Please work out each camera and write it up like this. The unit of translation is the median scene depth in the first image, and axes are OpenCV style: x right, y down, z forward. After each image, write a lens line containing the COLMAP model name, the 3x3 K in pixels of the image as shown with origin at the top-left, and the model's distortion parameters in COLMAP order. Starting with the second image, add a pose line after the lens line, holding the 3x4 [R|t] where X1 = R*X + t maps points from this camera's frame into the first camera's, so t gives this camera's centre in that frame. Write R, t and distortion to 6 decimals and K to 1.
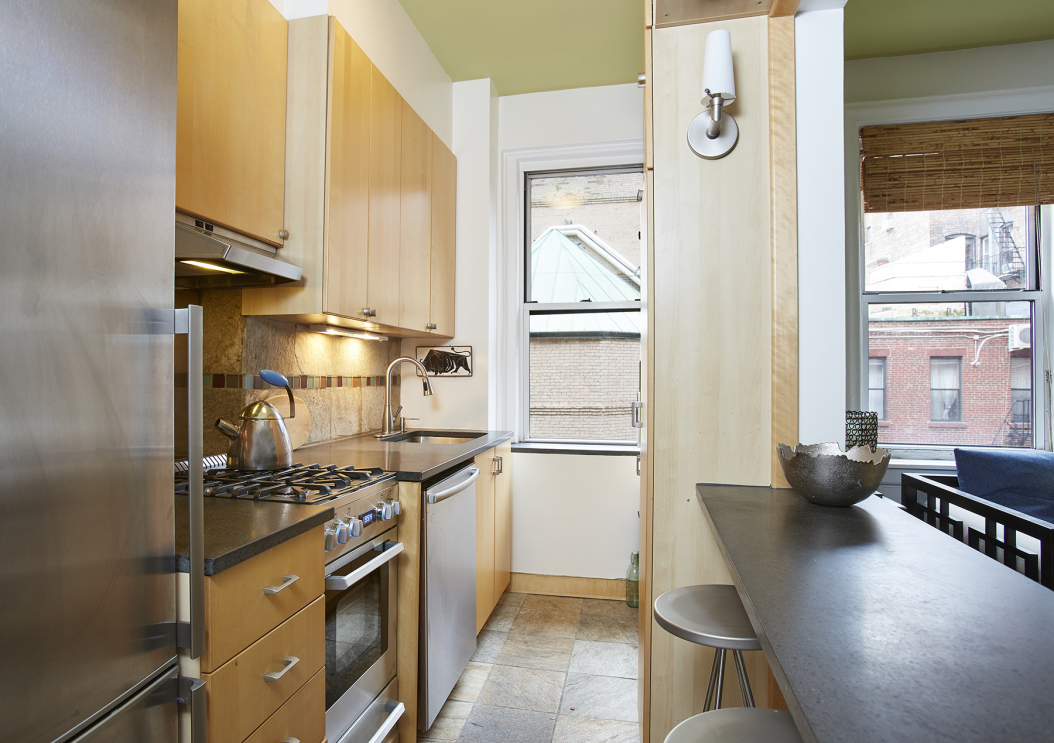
lens RADIAL K [[599.5, 0, 525.6], [0, 599.5, 372.2], [0, 0, 1]] dist [-0.001342, -0.000351]
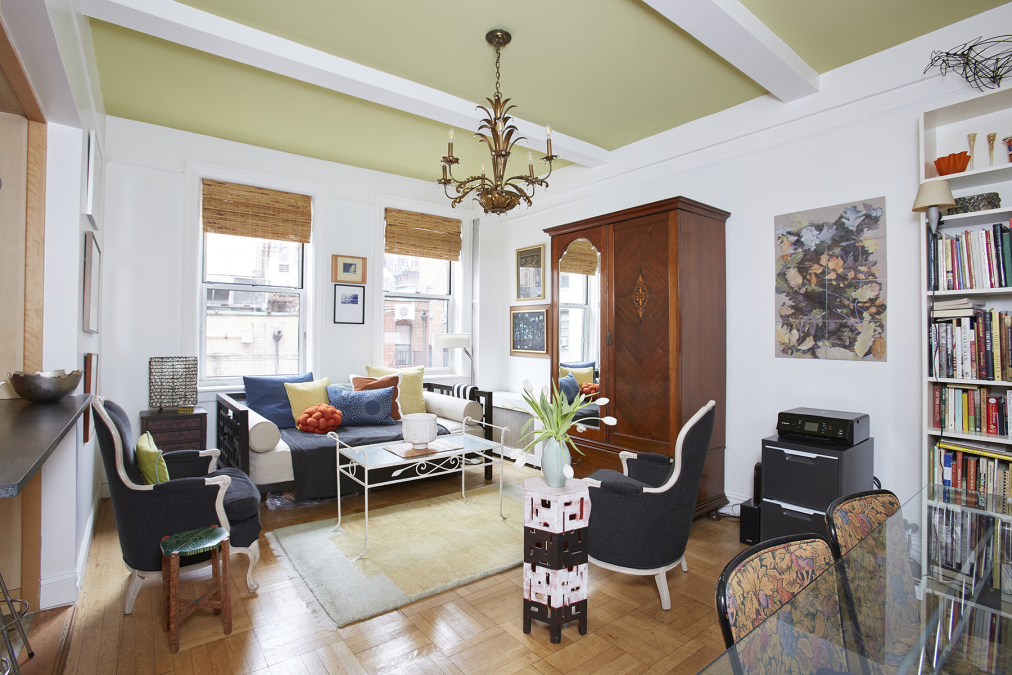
lens RADIAL K [[495.2, 0, 503.3], [0, 495.2, 329.8], [0, 0, 1]] dist [-0.003959, -0.000071]
pose [[0.688523, 0.010076, 0.725144, 0.182524], [-0.004305, 0.999943, -0.009807, 0.001111], [-0.725202, 0.003630, 0.688527, -0.504346]]
